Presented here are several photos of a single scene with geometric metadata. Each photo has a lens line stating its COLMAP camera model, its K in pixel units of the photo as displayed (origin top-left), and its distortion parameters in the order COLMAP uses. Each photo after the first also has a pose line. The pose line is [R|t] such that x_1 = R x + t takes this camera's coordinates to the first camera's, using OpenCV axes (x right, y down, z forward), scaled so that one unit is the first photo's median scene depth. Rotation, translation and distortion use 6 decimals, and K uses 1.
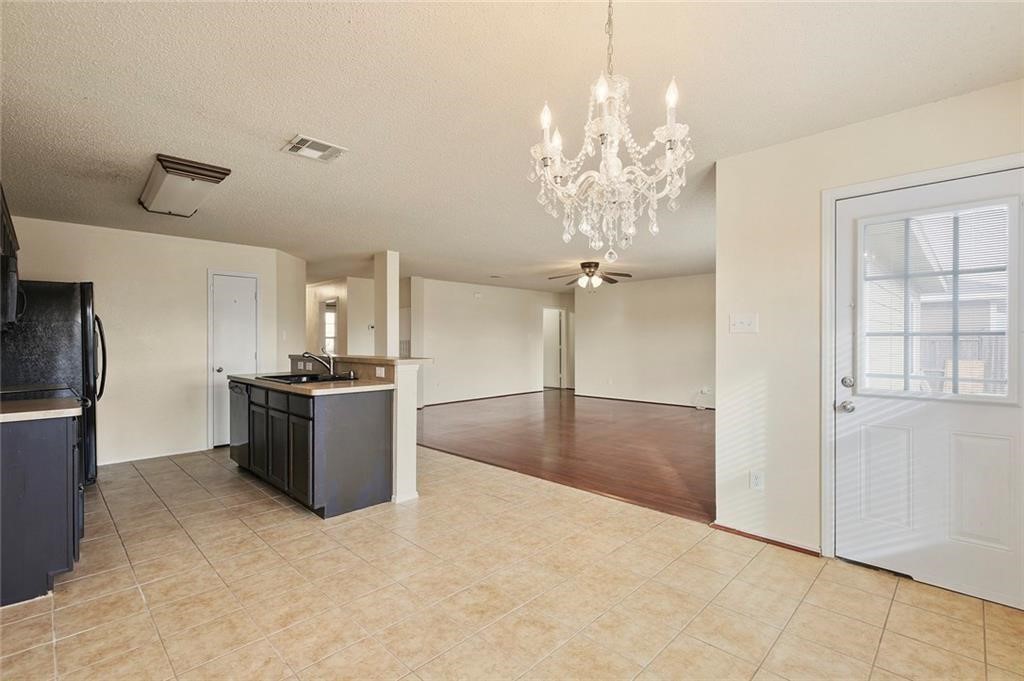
lens RADIAL K [[468.9, 0, 521.2], [0, 468.9, 330.1], [0, 0, 1]] dist [-0.001724, -0.000174]
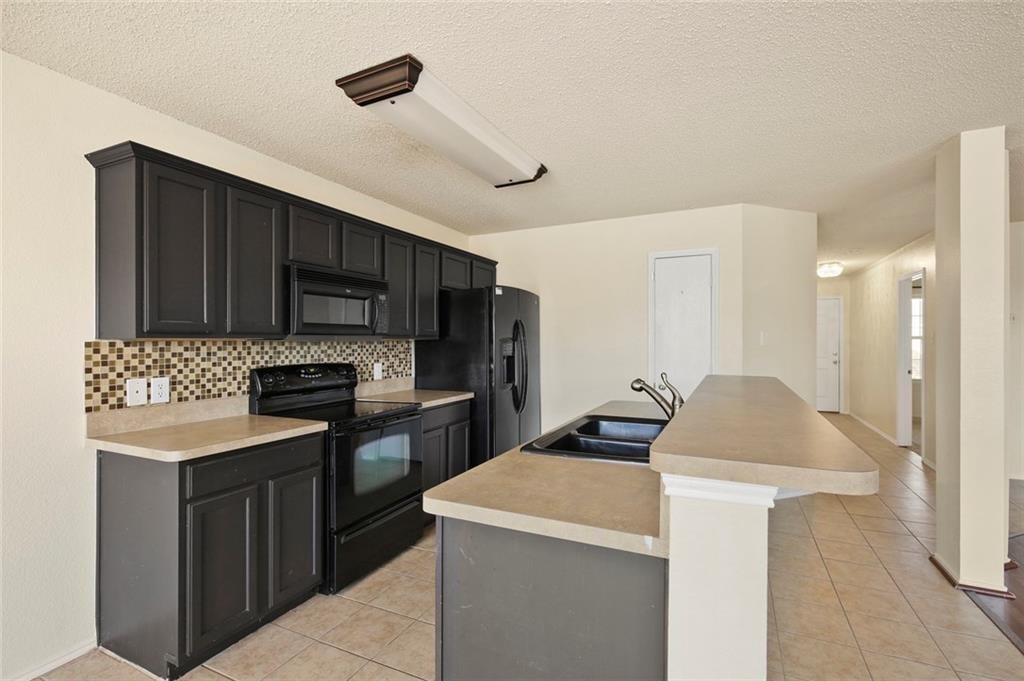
lens RADIAL K [[468.9, 0, 503.8], [0, 468.9, 340.2], [0, 0, 1]] dist [-0.001724, -0.000174]
pose [[0.326818, 0.000181, -0.945087, -0.038039], [0.025965, 0.999621, 0.009170, -0.001677], [0.944731, -0.027536, 0.326689, 0.663724]]
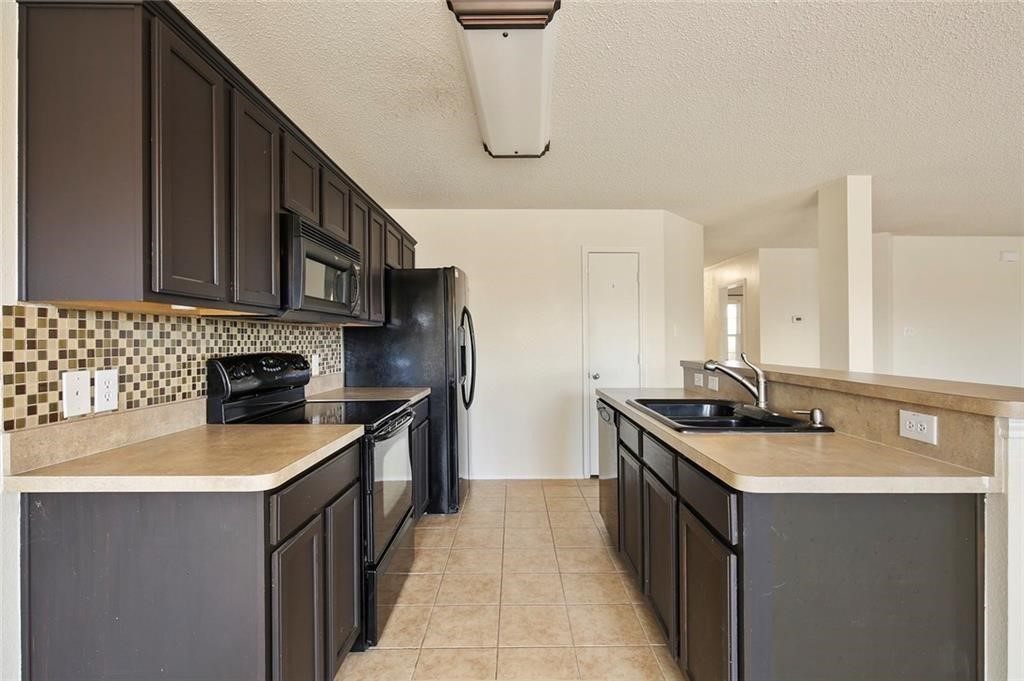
lens RADIAL K [[493.1, 0, 521.6], [0, 493.1, 338.0], [0, 0, 1]] dist [0.000531, -0.000401]
pose [[0.712371, 0.002433, -0.701799, -0.210154], [0.011569, 0.999817, 0.015210, 0.010642], [0.701708, -0.018954, 0.712213, 0.434332]]
